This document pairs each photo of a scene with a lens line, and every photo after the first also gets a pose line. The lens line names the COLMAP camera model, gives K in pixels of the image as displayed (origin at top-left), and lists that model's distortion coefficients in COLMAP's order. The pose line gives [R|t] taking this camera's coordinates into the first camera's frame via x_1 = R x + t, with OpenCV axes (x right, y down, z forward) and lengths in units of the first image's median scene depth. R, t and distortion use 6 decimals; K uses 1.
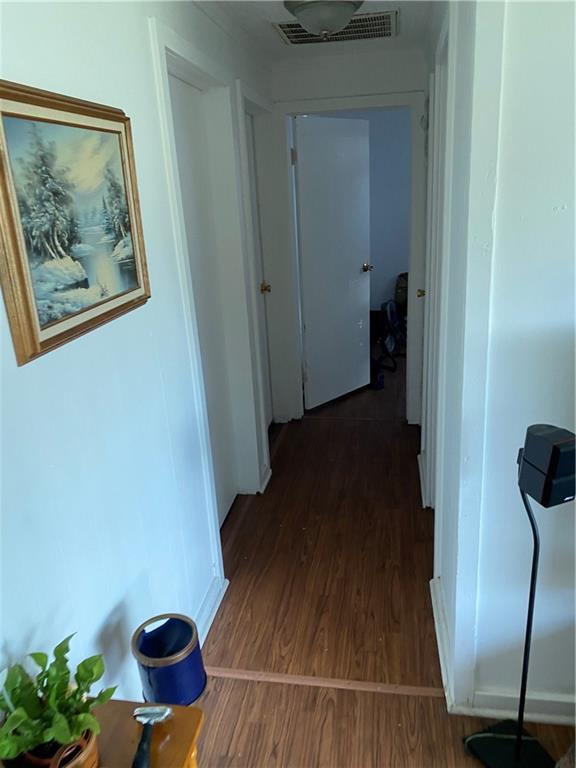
lens RADIAL K [[592.6, 0, 288.3], [0, 592.6, 388.6], [0, 0, 1]] dist [0.030966, -0.003189]
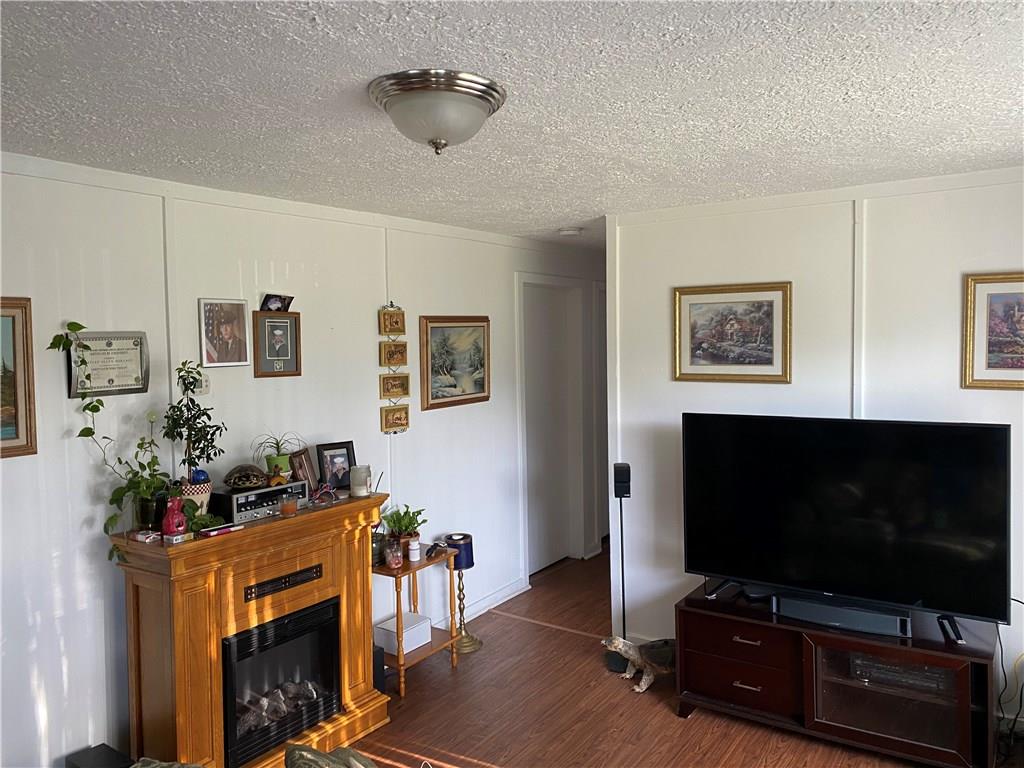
lens RADIAL K [[790.2, 0, 513.8], [0, 790.2, 379.1], [0, 0, 1]] dist [0.030966, -0.003189]
pose [[0.909427, 0.068509, -0.410182, 1.136812], [-0.167722, 0.962984, -0.211025, 0.414104], [0.380542, 0.260708, 0.887254, -1.691285]]
